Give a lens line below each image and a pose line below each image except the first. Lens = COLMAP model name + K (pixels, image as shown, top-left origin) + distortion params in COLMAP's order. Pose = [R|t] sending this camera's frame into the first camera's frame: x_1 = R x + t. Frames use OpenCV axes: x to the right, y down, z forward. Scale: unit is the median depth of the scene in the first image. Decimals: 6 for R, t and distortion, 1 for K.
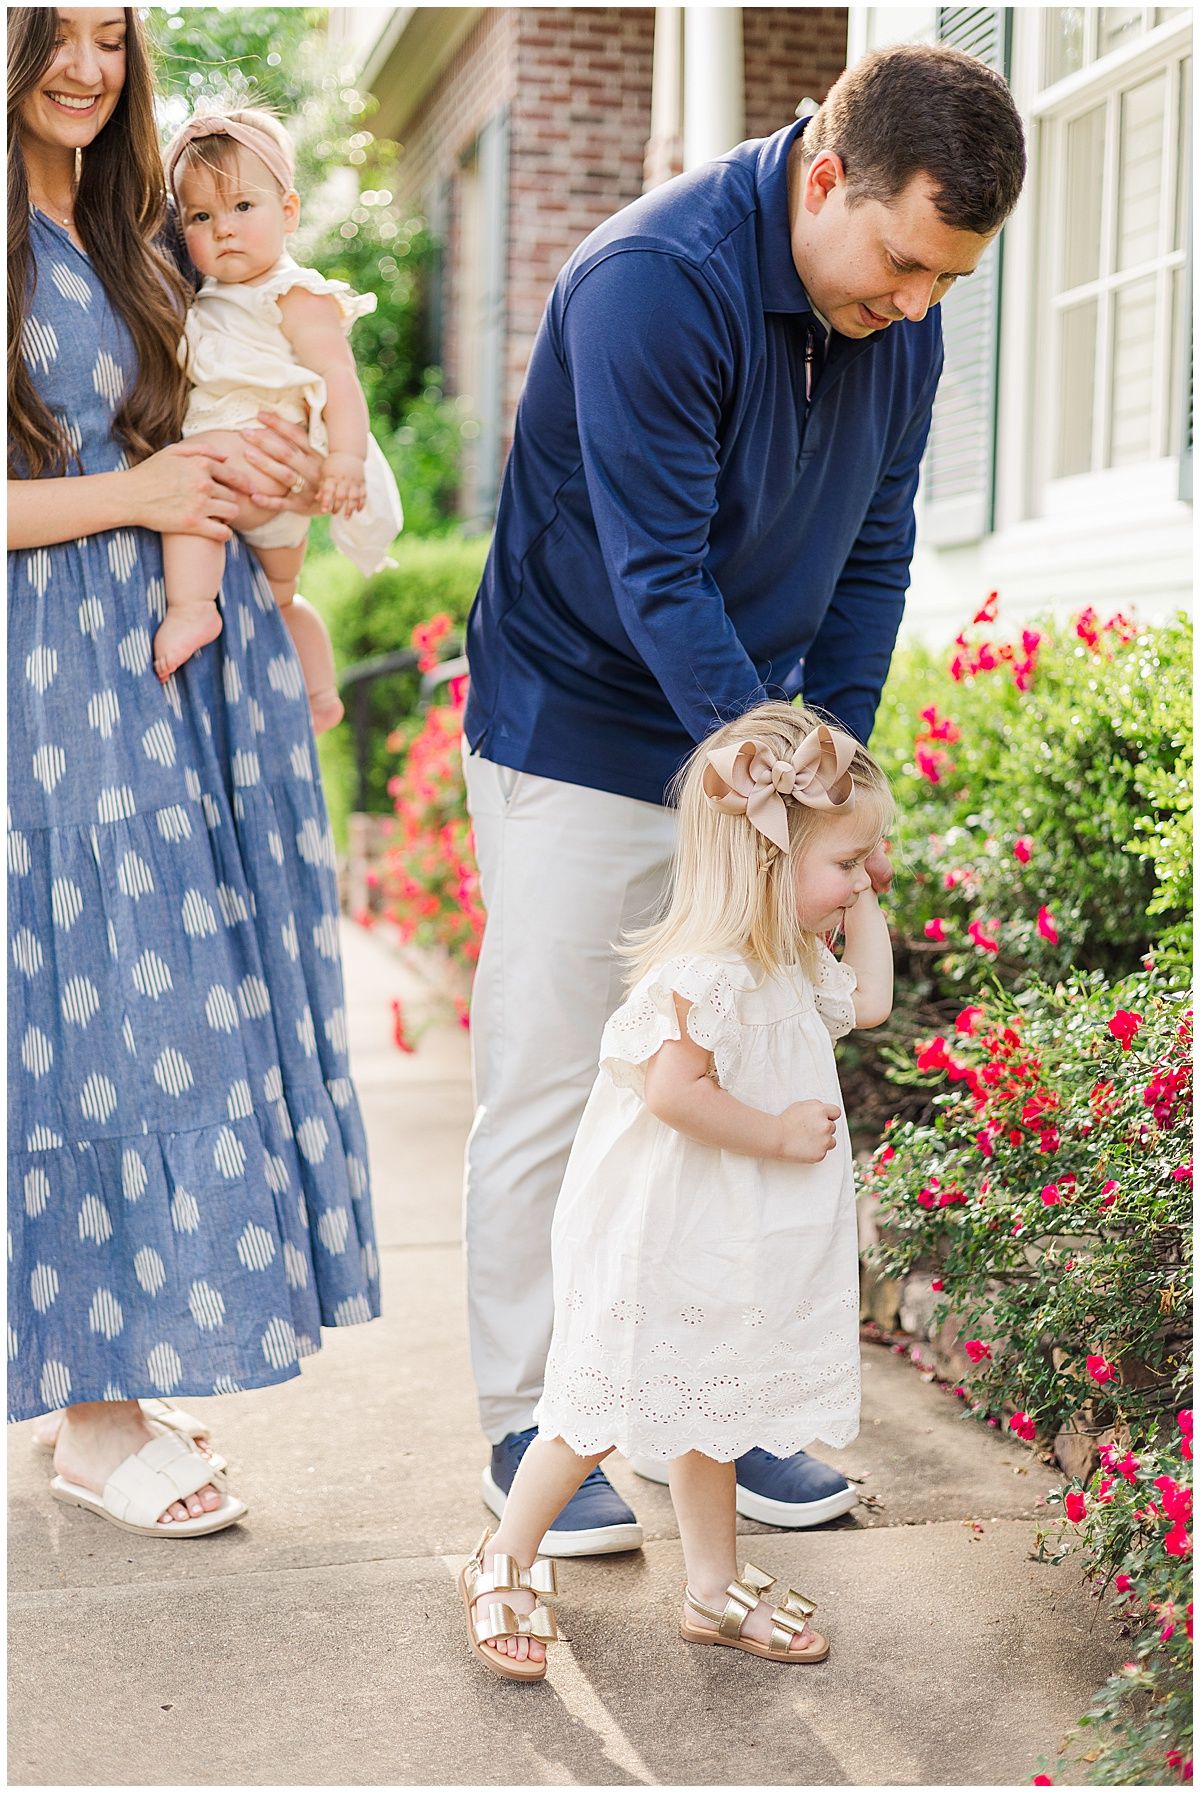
lens RADIAL K [[2572.4, 0, 600.0], [0, 2572.4, 896.5], [0, 0, 1]] dist [-0.020941, 0.029084]
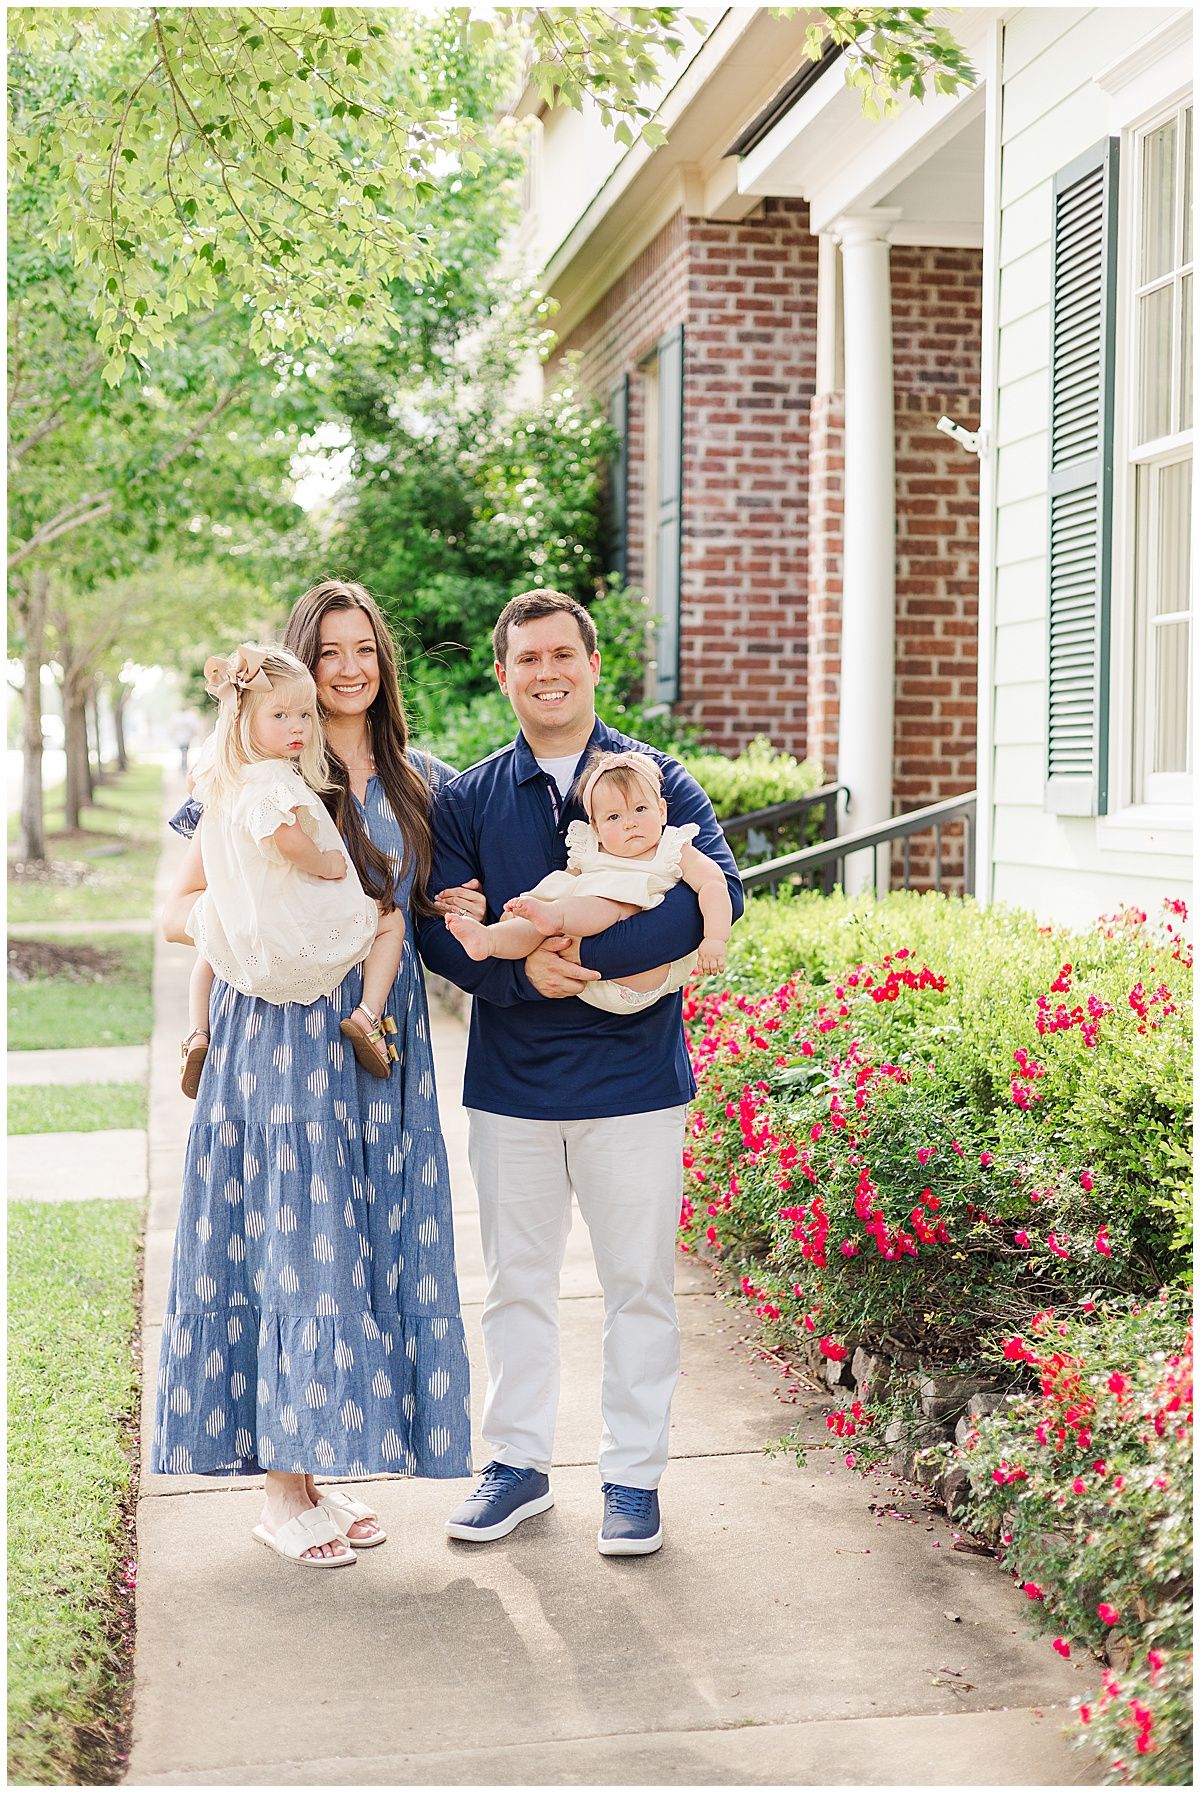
lens RADIAL K [[2587.1, 0, 600.0], [0, 2587.1, 896.5], [0, 0, 1]] dist [0.000968, 0.008977]
pose [[0.997505, -0.011709, -0.069615, 0.009843], [0.009777, 0.999560, -0.028021, -0.132655], [0.069913, 0.027271, 0.997180, -0.355222]]
